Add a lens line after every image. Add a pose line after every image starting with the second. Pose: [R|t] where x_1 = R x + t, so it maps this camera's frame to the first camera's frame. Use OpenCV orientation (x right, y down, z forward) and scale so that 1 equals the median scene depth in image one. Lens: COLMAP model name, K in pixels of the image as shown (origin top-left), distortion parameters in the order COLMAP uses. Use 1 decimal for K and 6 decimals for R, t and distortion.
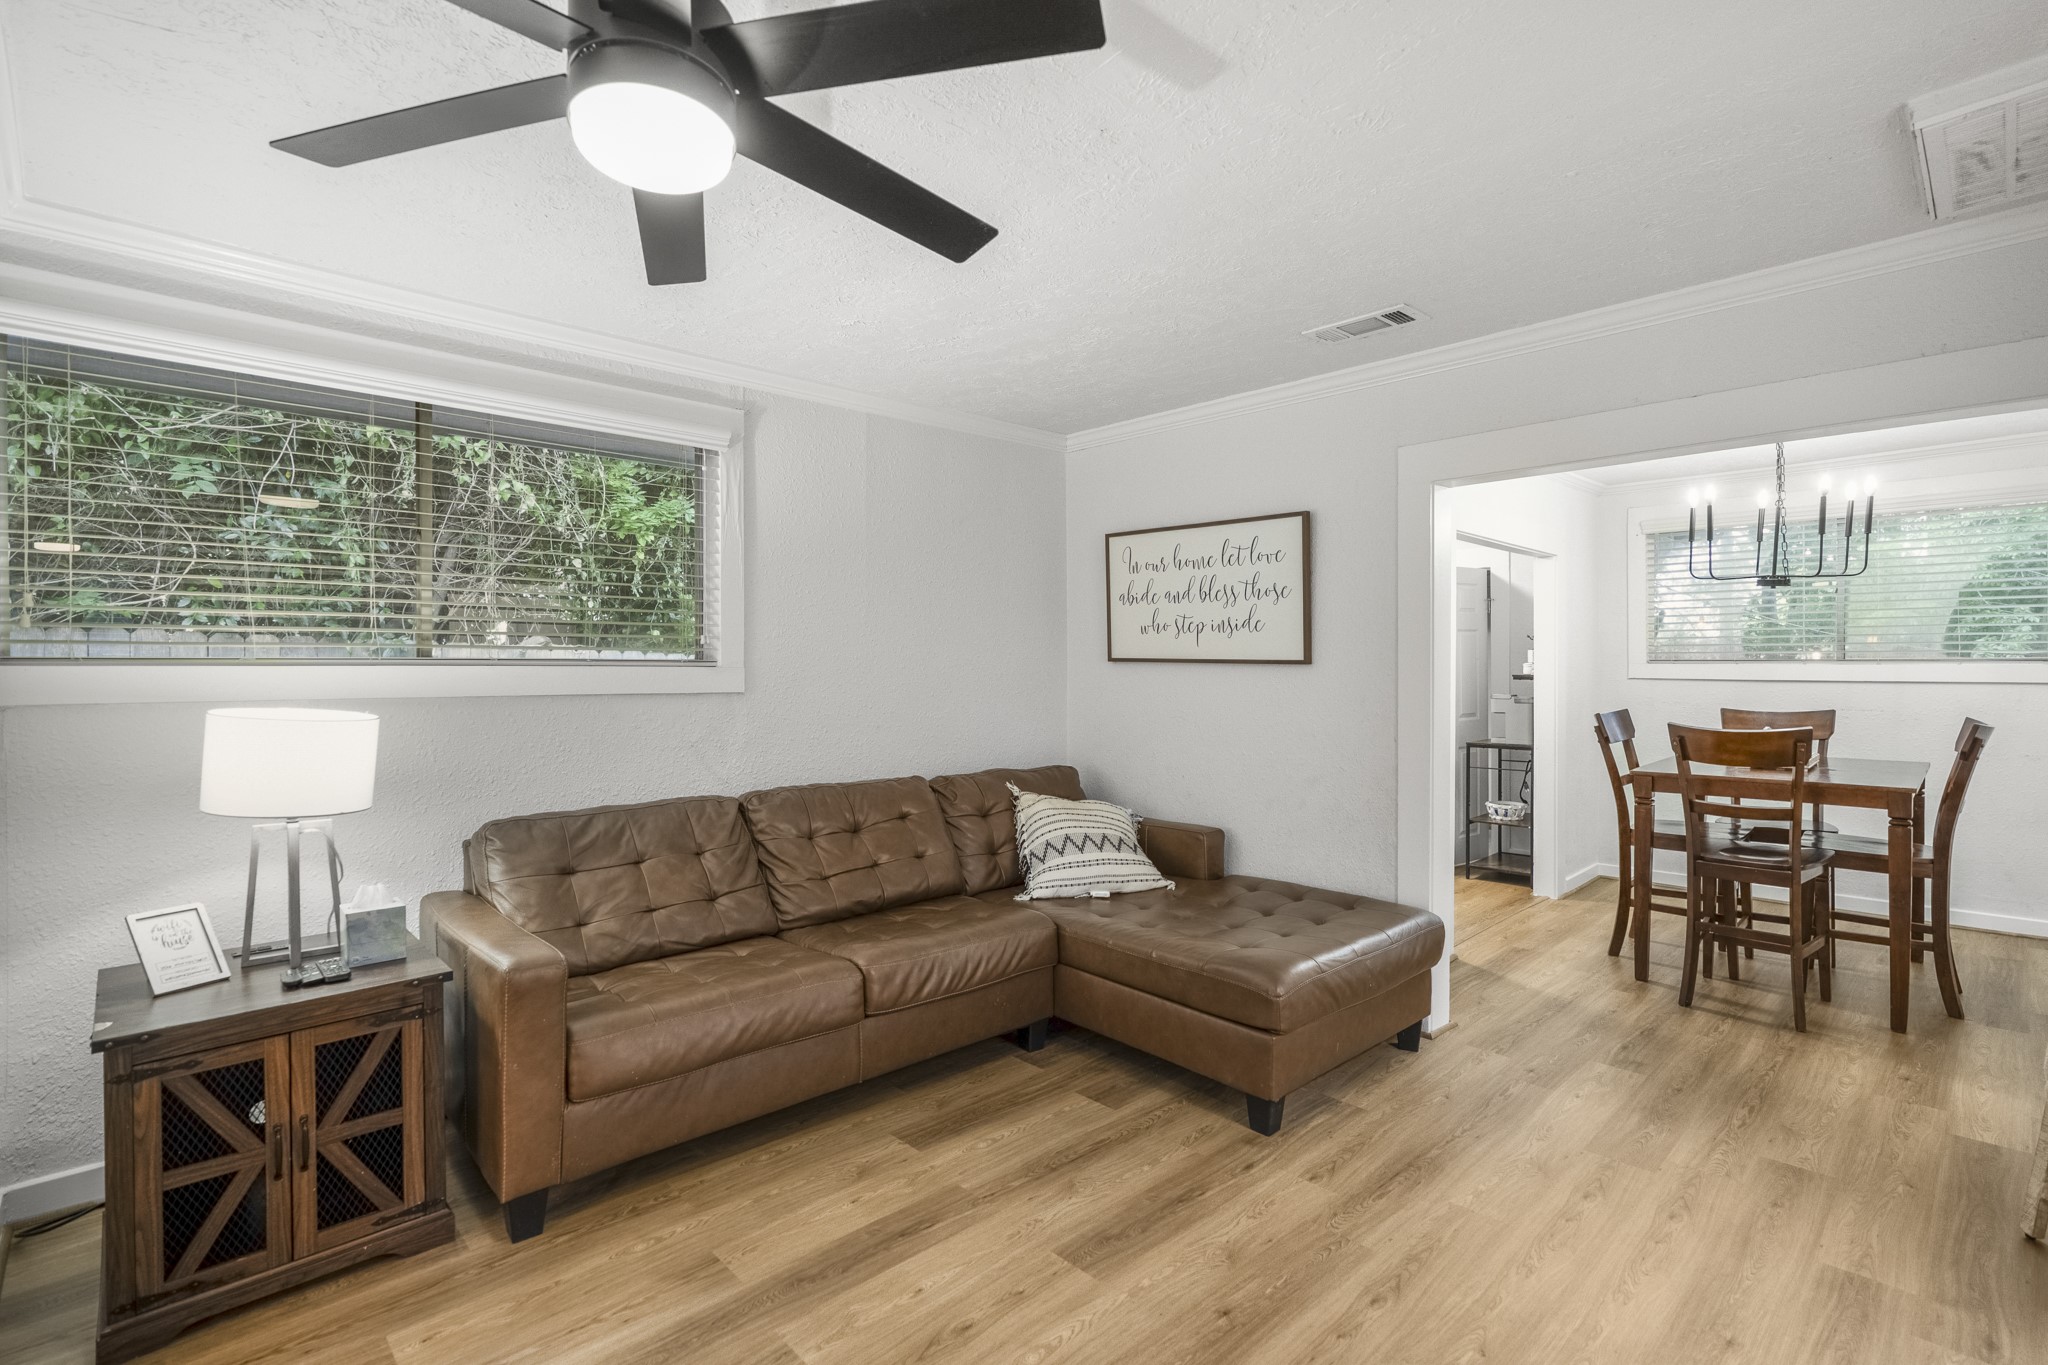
lens RADIAL K [[950.3, 0, 1028.9], [0, 950.3, 673.4], [0, 0, 1]] dist [-0.009299, 0.004064]
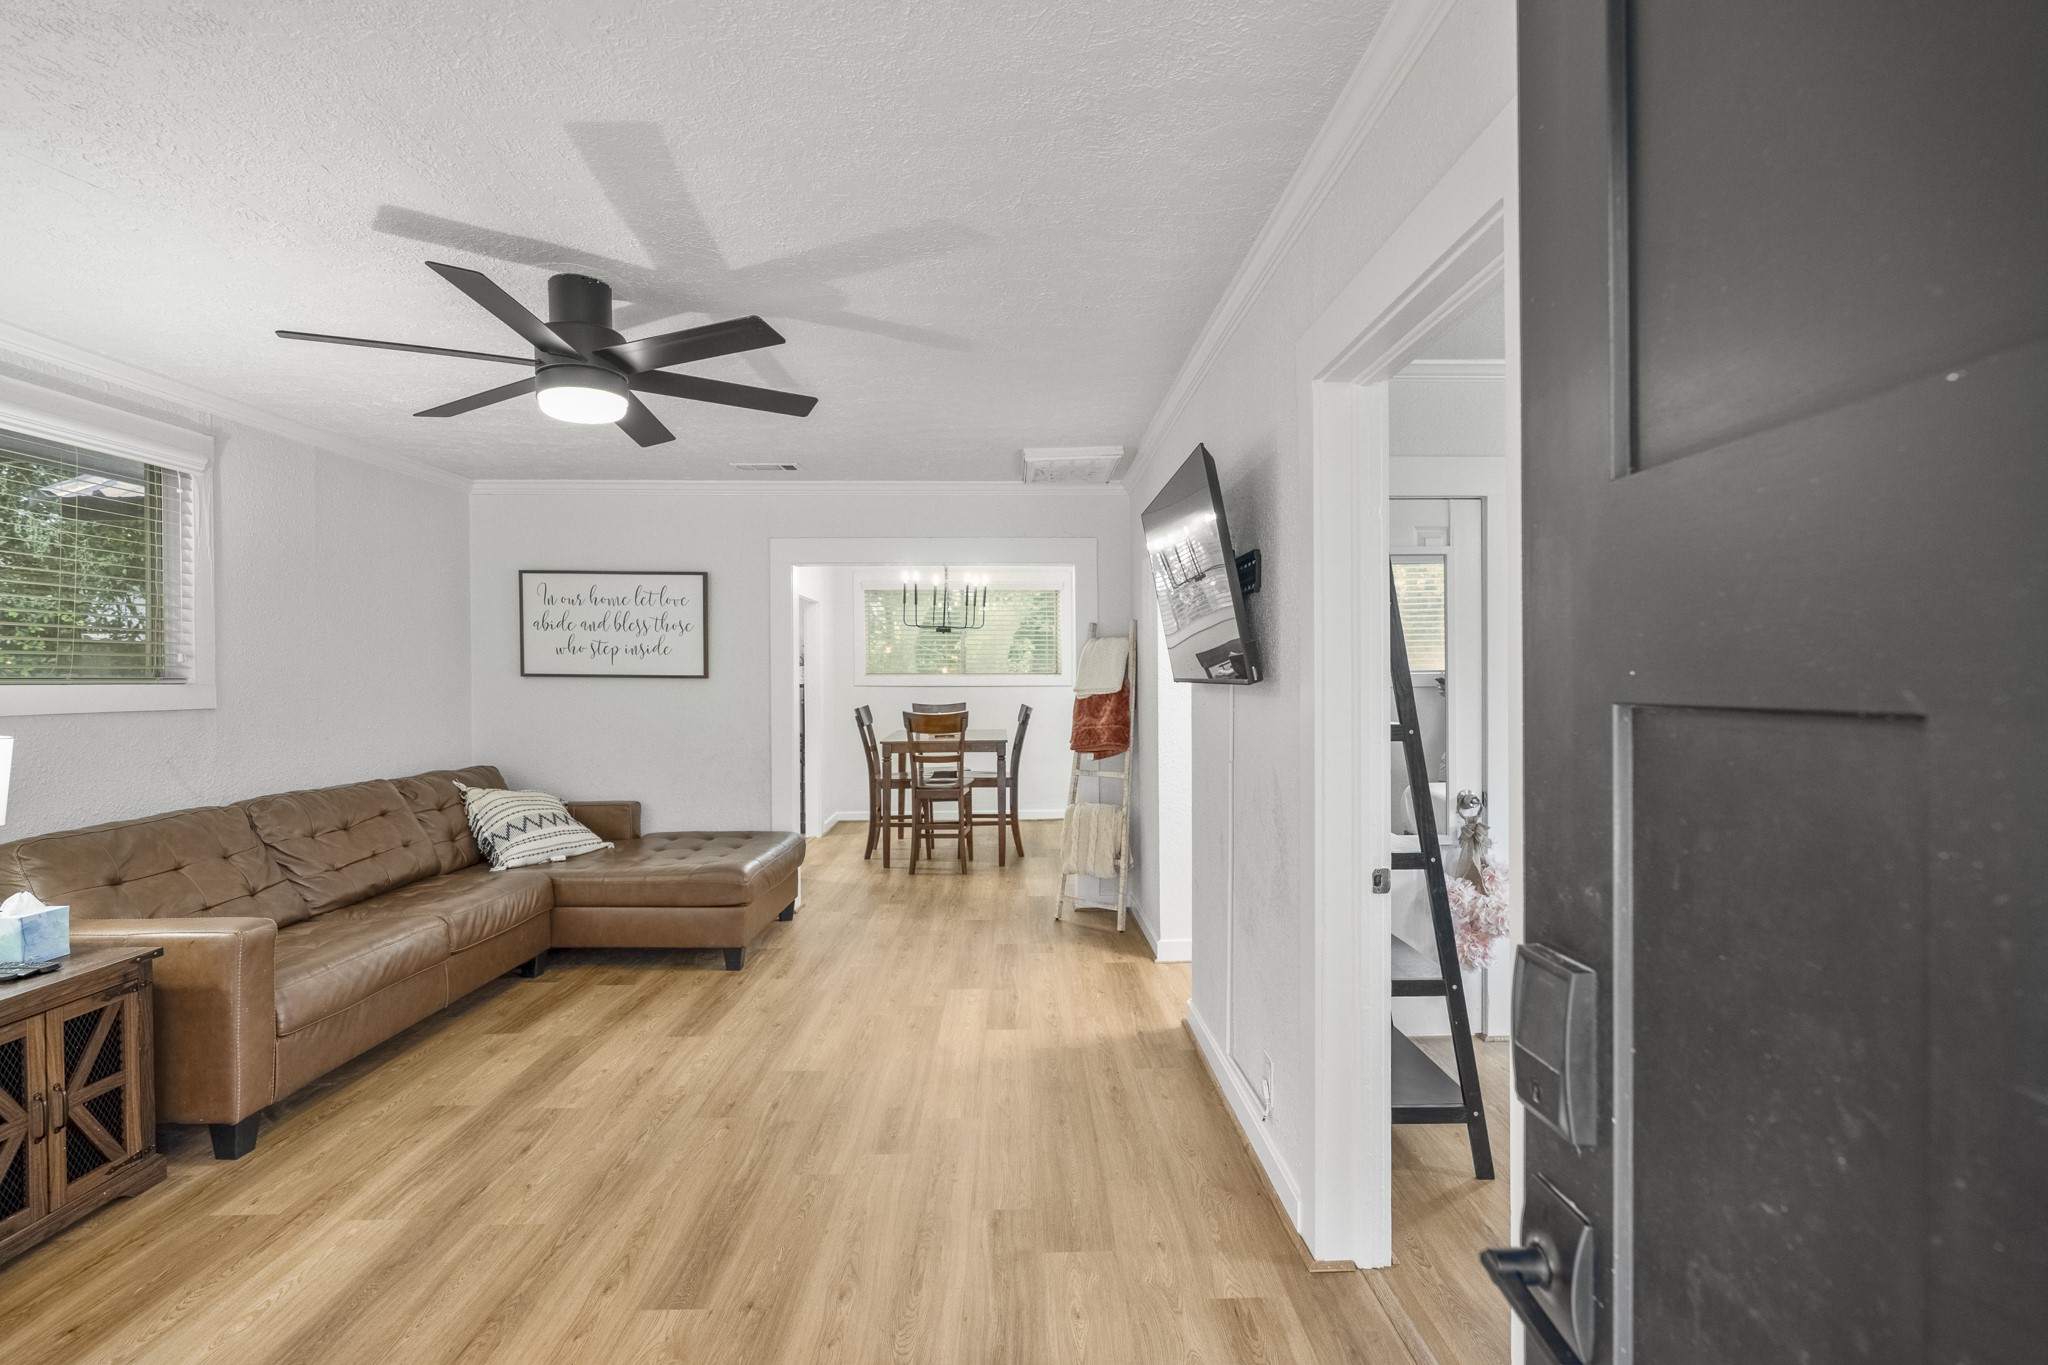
lens RADIAL K [[950.3, 0, 1032.5], [0, 950.3, 683.4], [0, 0, 1]] dist [-0.009299, 0.004064]
pose [[0.676350, -0.009028, 0.736525, -0.550648], [0.008812, 0.999952, 0.004165, -0.004557], [-0.736528, 0.003673, 0.676397, -0.430430]]
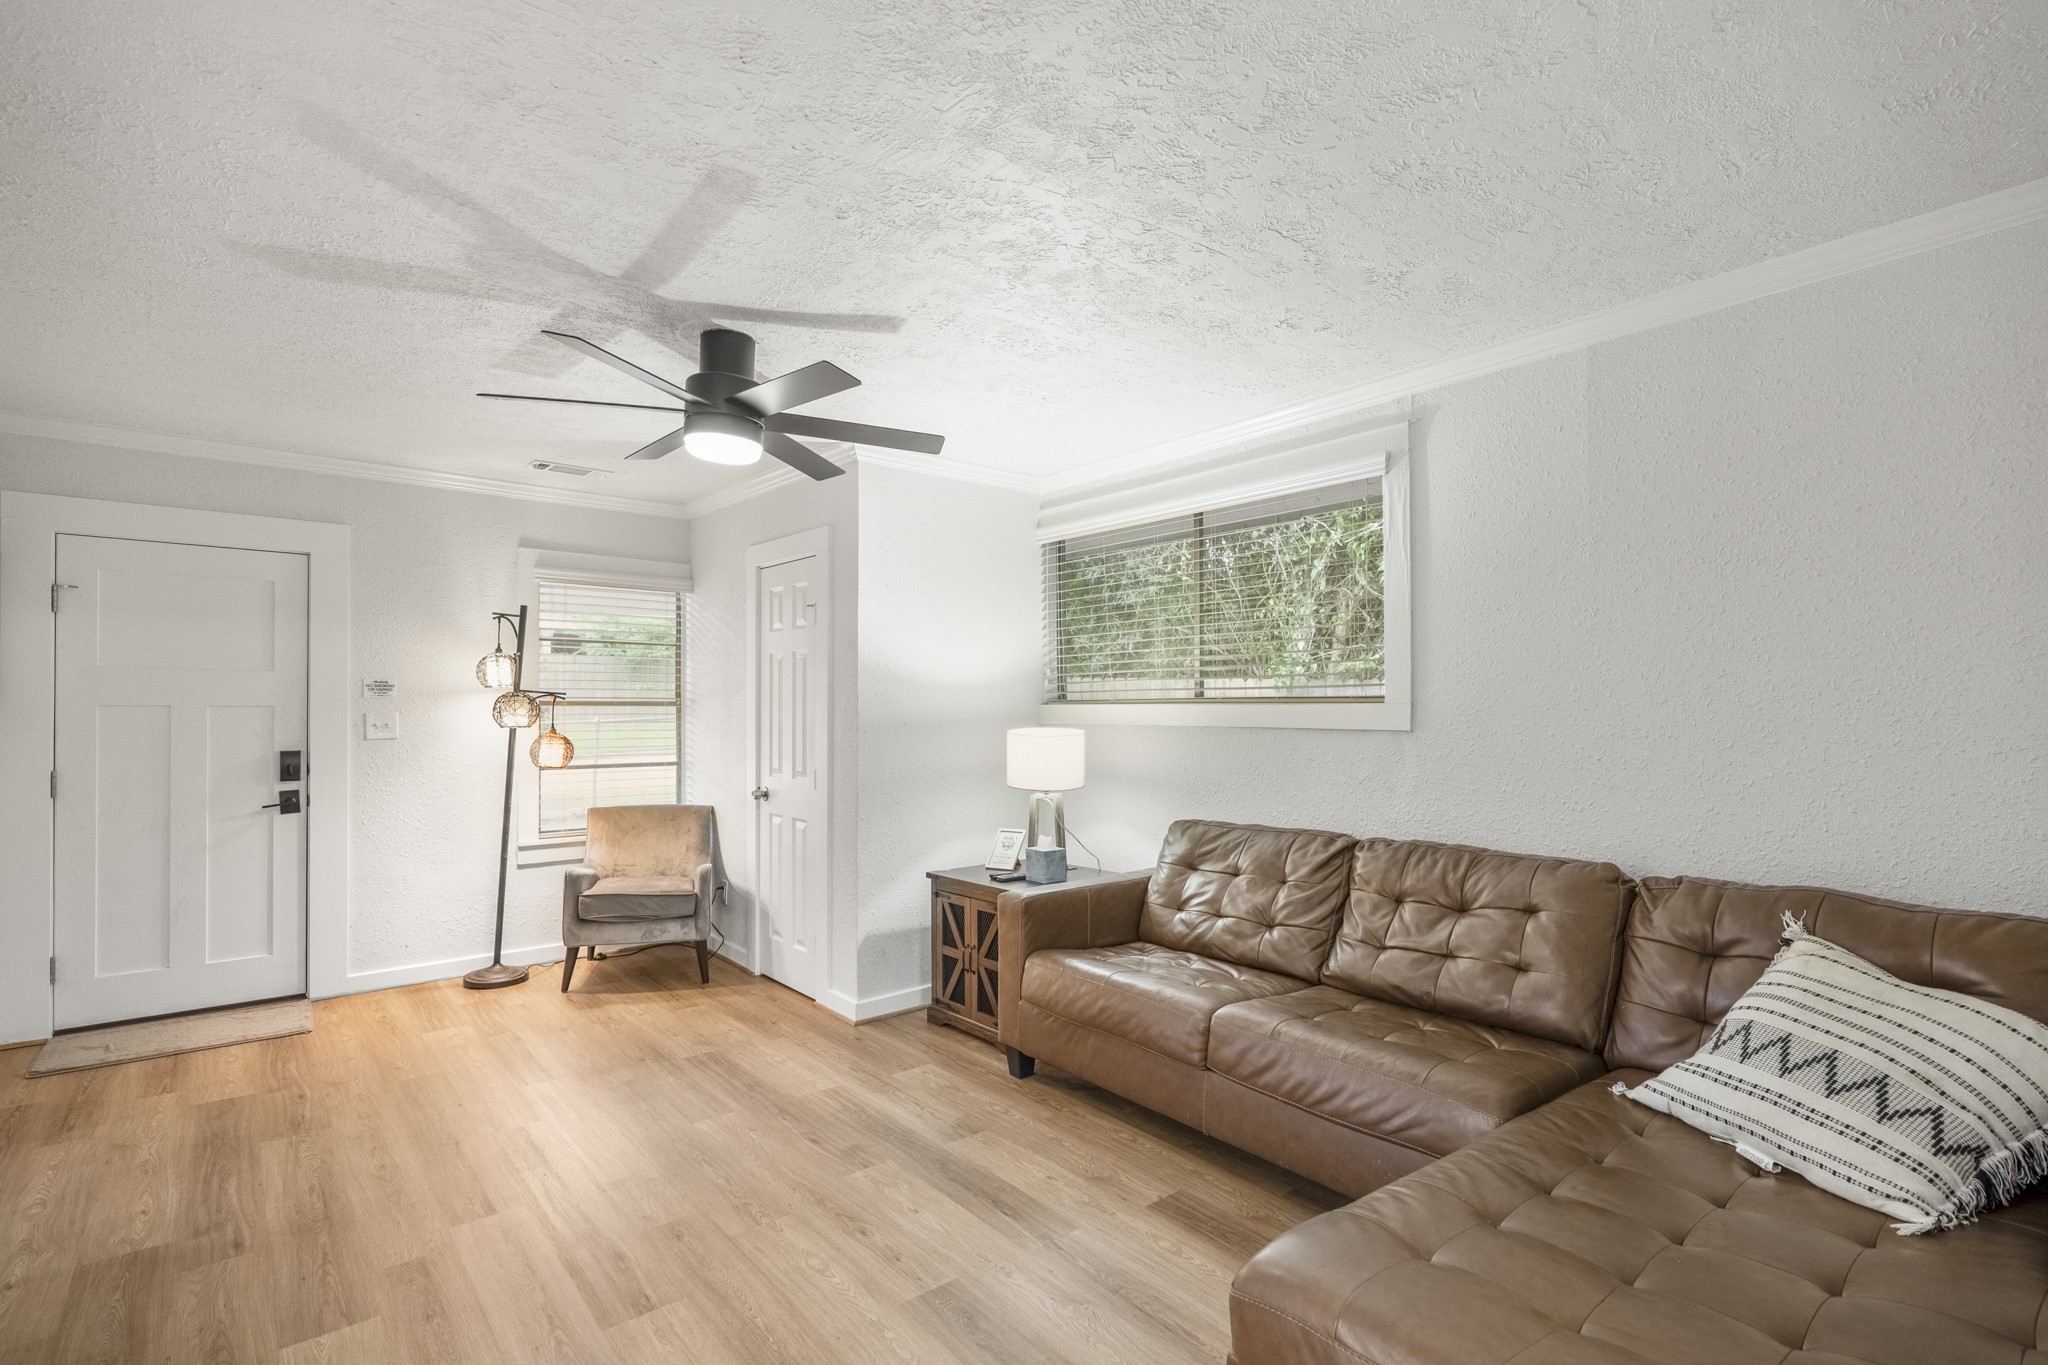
lens RADIAL K [[950.3, 0, 1027.3], [0, 950.3, 707.2], [0, 0, 1]] dist [-0.009299, 0.004064]
pose [[-0.058865, -0.004387, -0.998256, 0.752608], [-0.006496, 0.999971, -0.004012, 0.003727], [0.998245, 0.006249, -0.058892, 0.828445]]
